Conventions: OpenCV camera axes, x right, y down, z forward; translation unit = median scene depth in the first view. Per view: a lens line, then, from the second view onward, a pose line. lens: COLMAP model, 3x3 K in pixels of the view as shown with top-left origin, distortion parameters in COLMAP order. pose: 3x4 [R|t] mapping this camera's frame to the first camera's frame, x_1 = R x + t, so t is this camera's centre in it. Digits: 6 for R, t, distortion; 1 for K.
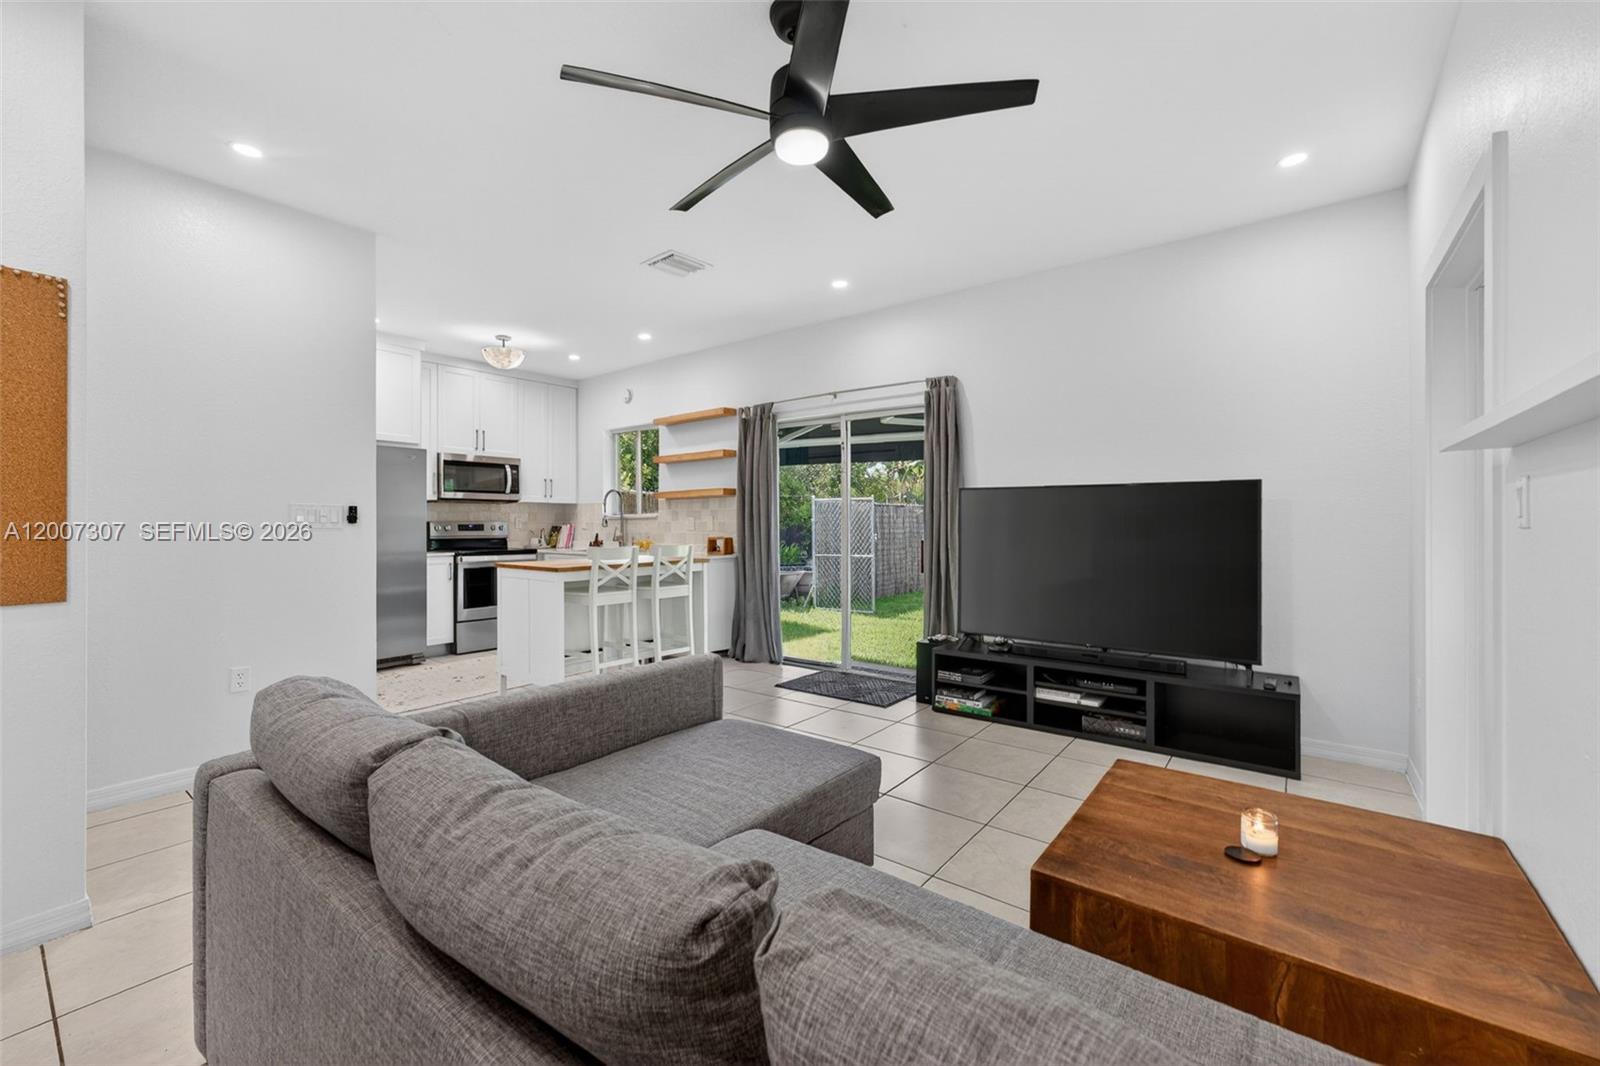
lens RADIAL K [[650.5, 0, 771.1], [0, 650.5, 517.5], [0, 0, 1]] dist [-0.002876, 0.001835]
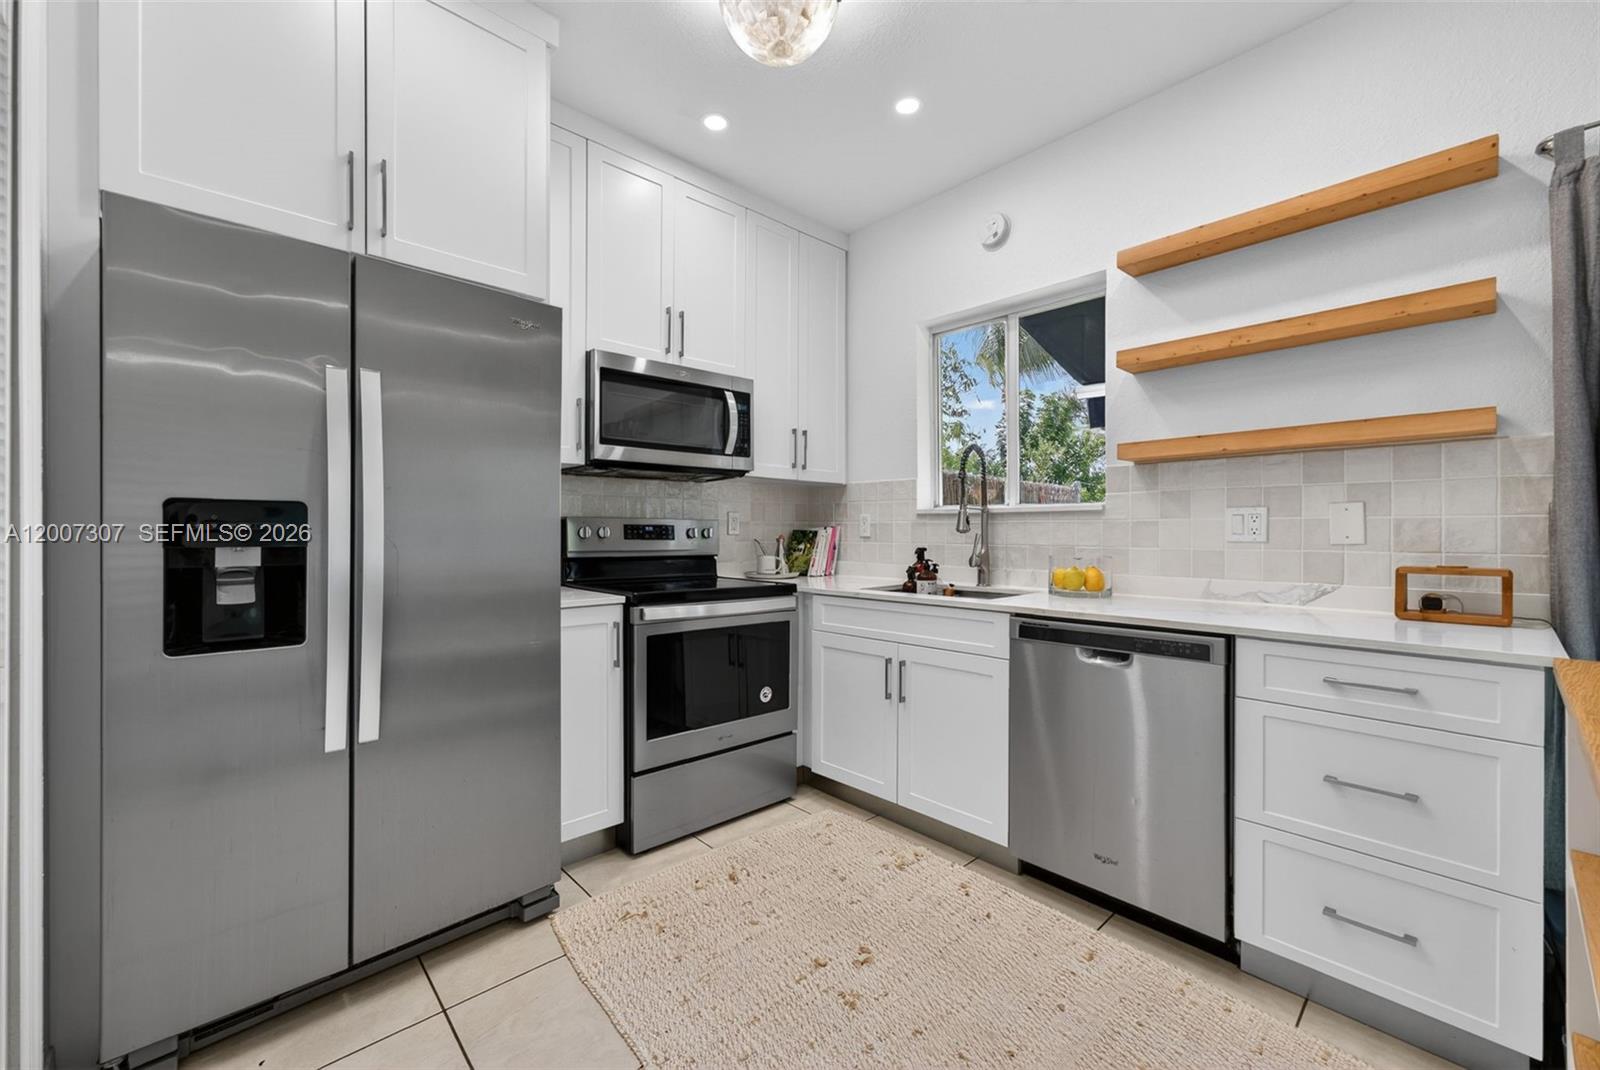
lens RADIAL K [[650.5, 0, 780.6], [0, 650.5, 524.7], [0, 0, 1]] dist [-0.002876, 0.001835]
pose [[0.989560, 0.005989, -0.143995, -0.311121], [-0.006326, 0.999978, -0.001885, 0.010731], [0.143980, 0.002777, 0.989577, 0.573286]]
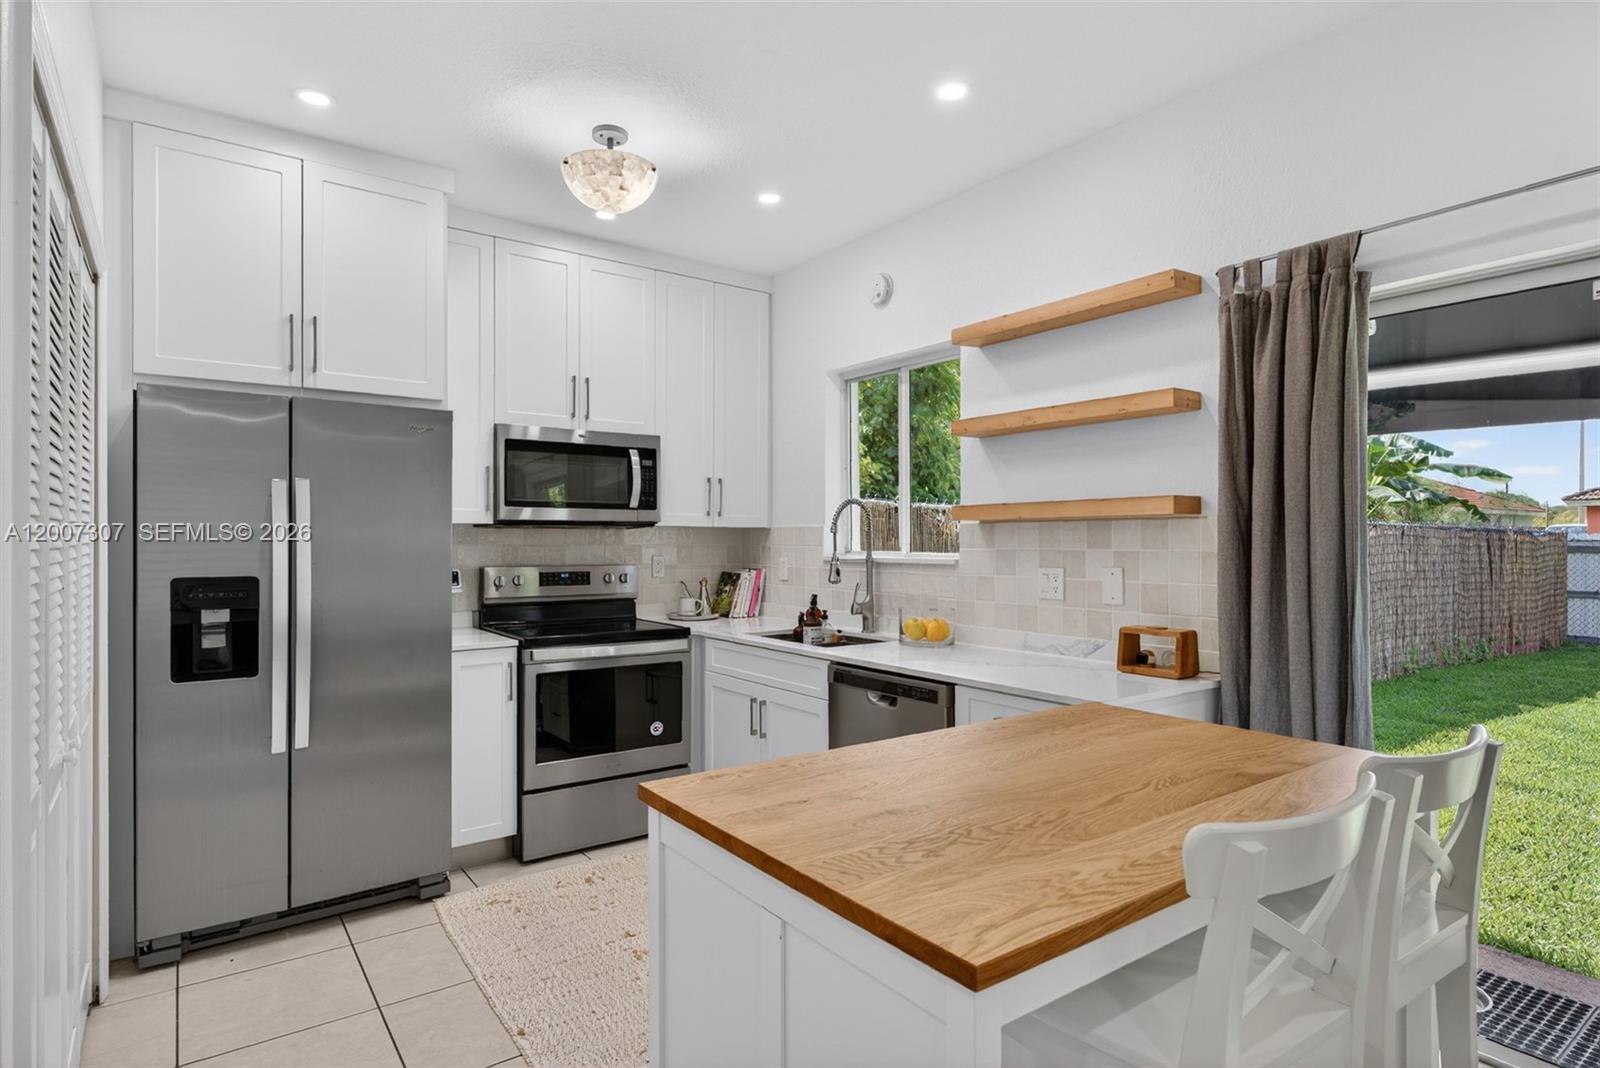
lens RADIAL K [[858.4, 0, 771.8], [0, 858.4, 523.9], [0, 0, 1]] dist [-0.000701, -0.005982]
pose [[0.964641, 0.001281, -0.263564, -0.142761], [-0.003545, 0.999961, -0.008114, -0.021391], [0.263543, 0.008761, 0.964608, 0.423753]]
